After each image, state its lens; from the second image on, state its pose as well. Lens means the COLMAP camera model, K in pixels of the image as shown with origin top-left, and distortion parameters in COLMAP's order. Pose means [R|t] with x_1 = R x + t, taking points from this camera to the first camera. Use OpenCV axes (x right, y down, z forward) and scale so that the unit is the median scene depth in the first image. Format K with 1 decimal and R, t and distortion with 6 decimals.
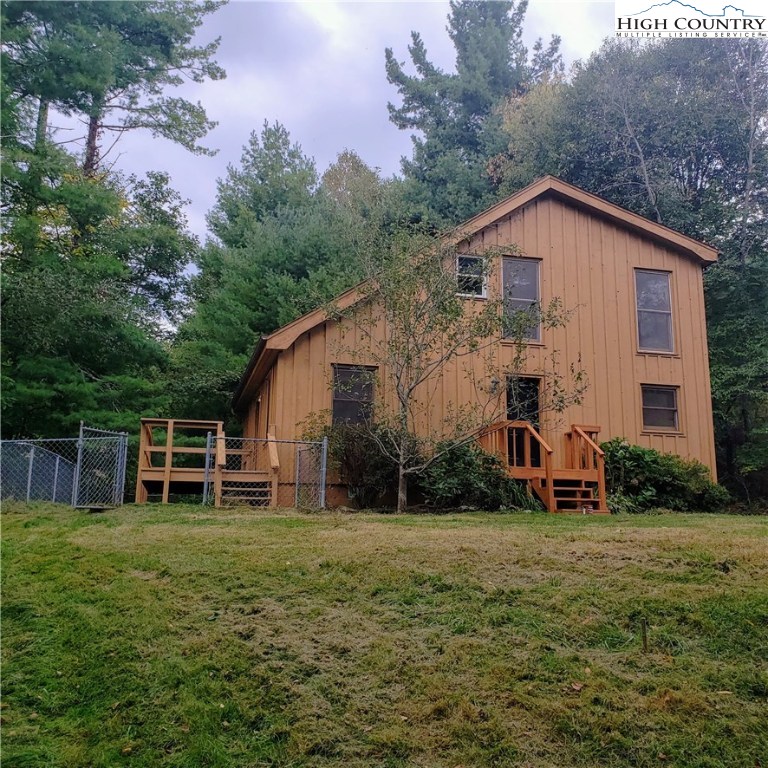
lens RADIAL K [[783.2, 0, 384.0], [0, 783.2, 384.0], [0, 0, 1]] dist [0.134224, -0.347171]
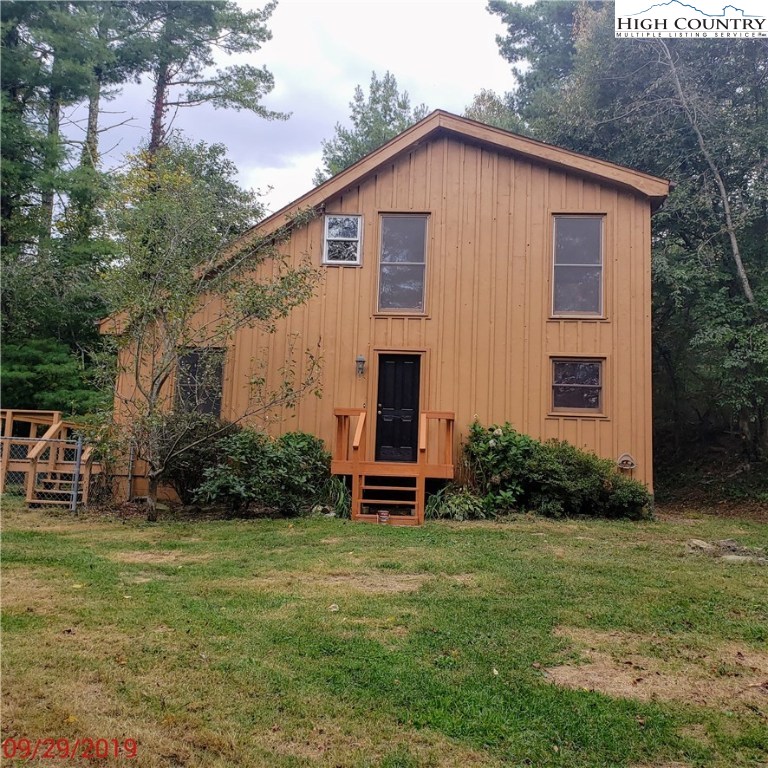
lens RADIAL K [[783.2, 0, 384.0], [0, 783.2, 384.0], [0, 0, 1]] dist [0.134224, -0.347171]
pose [[0.950515, -0.013610, -0.310381, 0.357016], [0.032951, 0.997822, 0.057153, -0.021091], [0.308927, -0.064552, 0.948893, 0.142970]]
